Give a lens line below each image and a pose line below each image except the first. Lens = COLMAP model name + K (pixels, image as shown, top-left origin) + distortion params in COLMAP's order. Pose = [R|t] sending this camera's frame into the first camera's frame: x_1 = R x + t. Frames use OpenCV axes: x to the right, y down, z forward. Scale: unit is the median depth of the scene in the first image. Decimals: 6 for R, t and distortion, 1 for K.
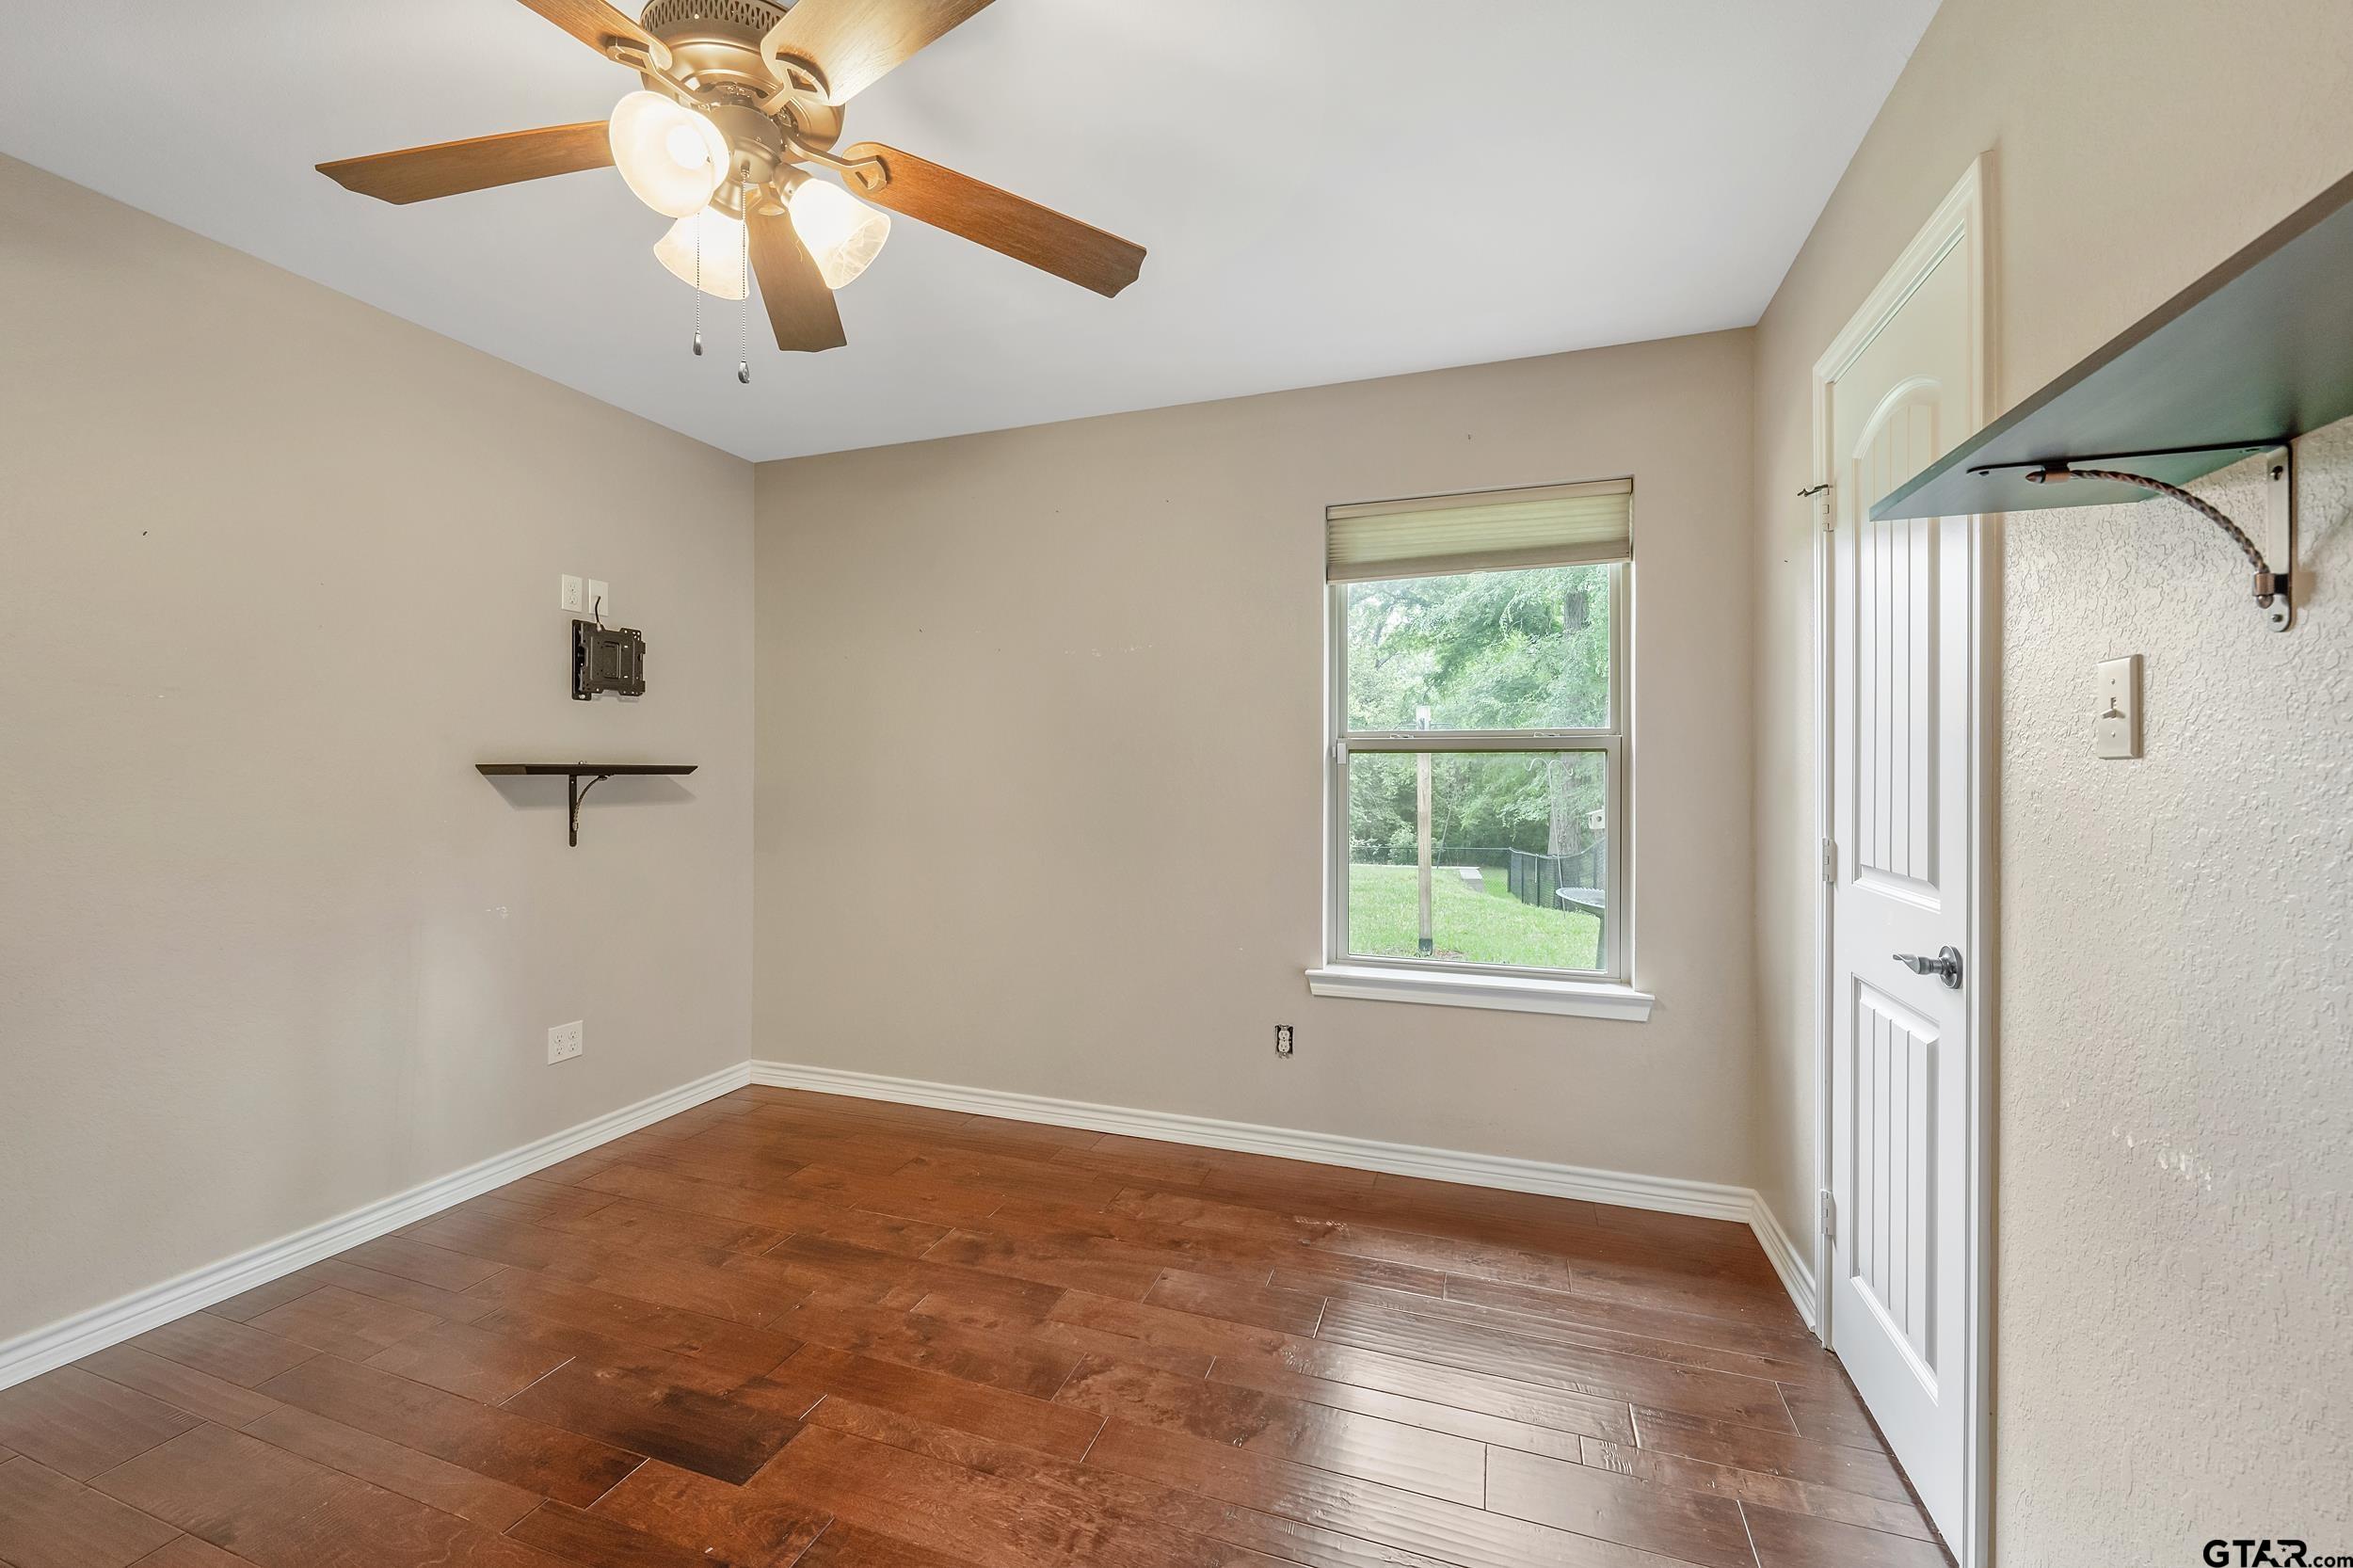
lens RADIAL K [[916.2, 0, 1177.6], [0, 916.2, 775.8], [0, 0, 1]] dist [0.001214, -0.000047]
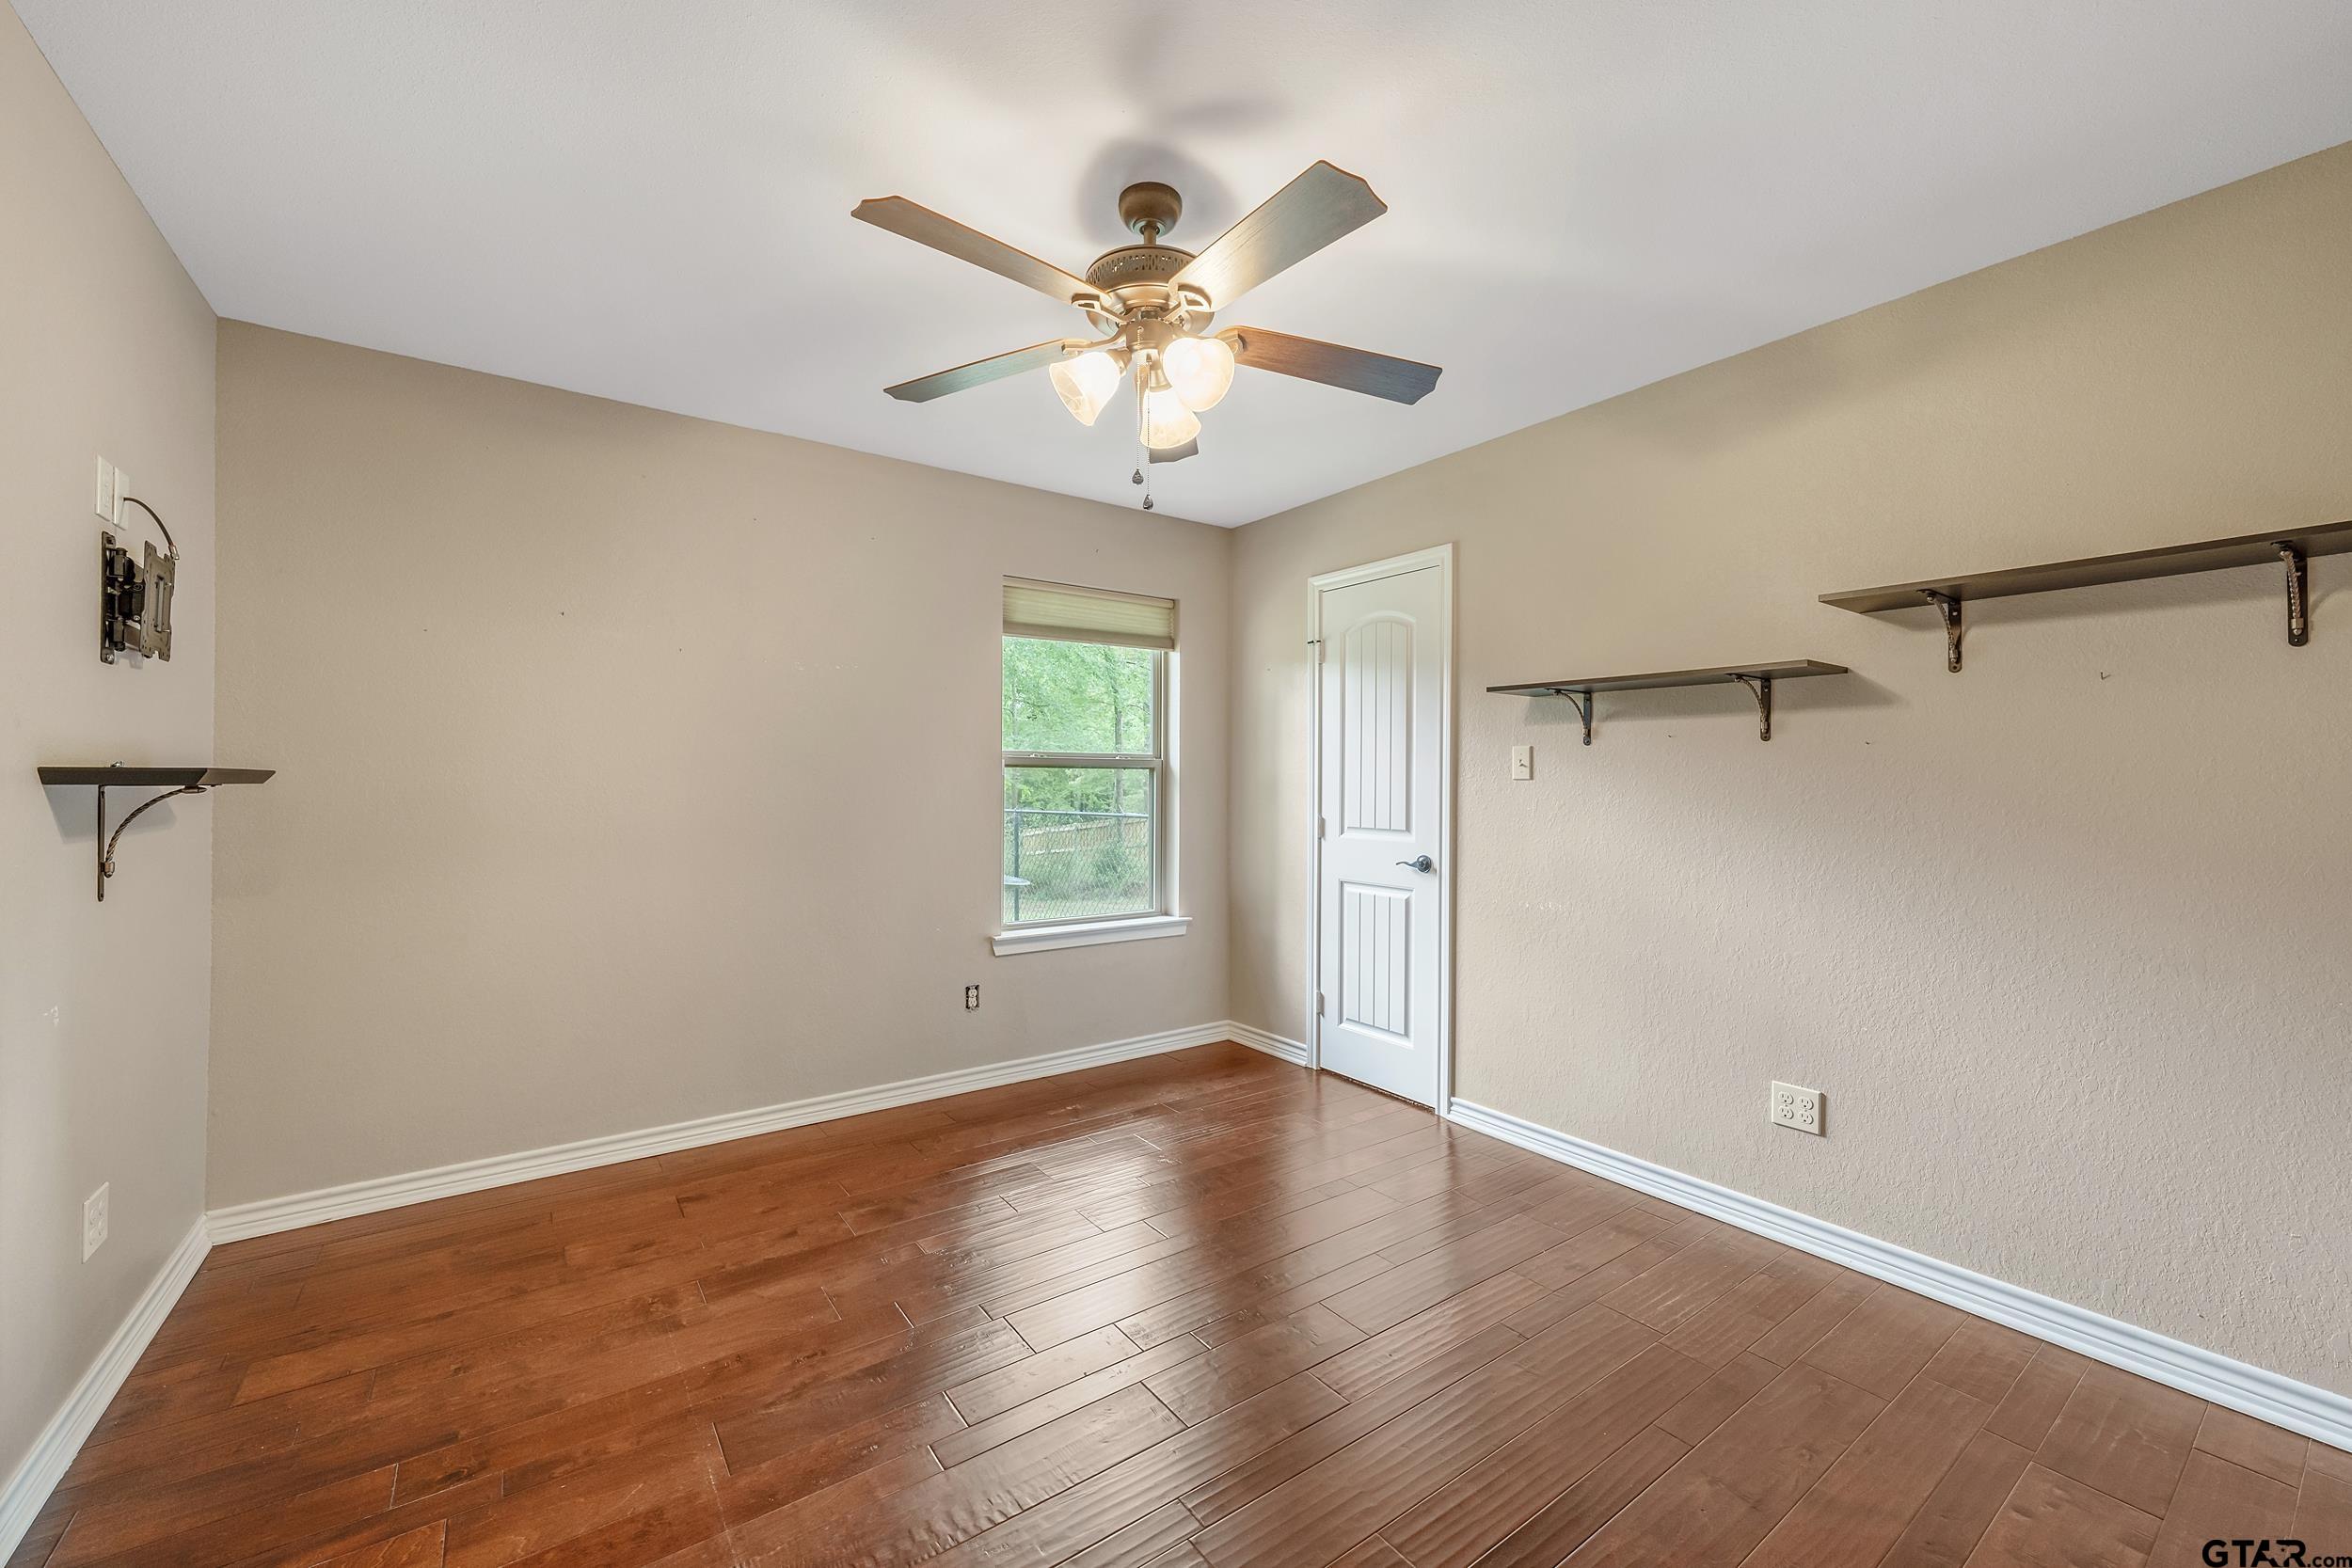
lens RADIAL K [[915.7, 0, 1134.3], [0, 915.7, 781.5], [0, 0, 1]] dist [0.001214, -0.000047]
pose [[0.601595, 0.001559, 0.798799, -0.813946], [0.001051, 0.999996, -0.002744, -0.000749], [-0.798800, 0.002490, 0.601591, 0.082880]]
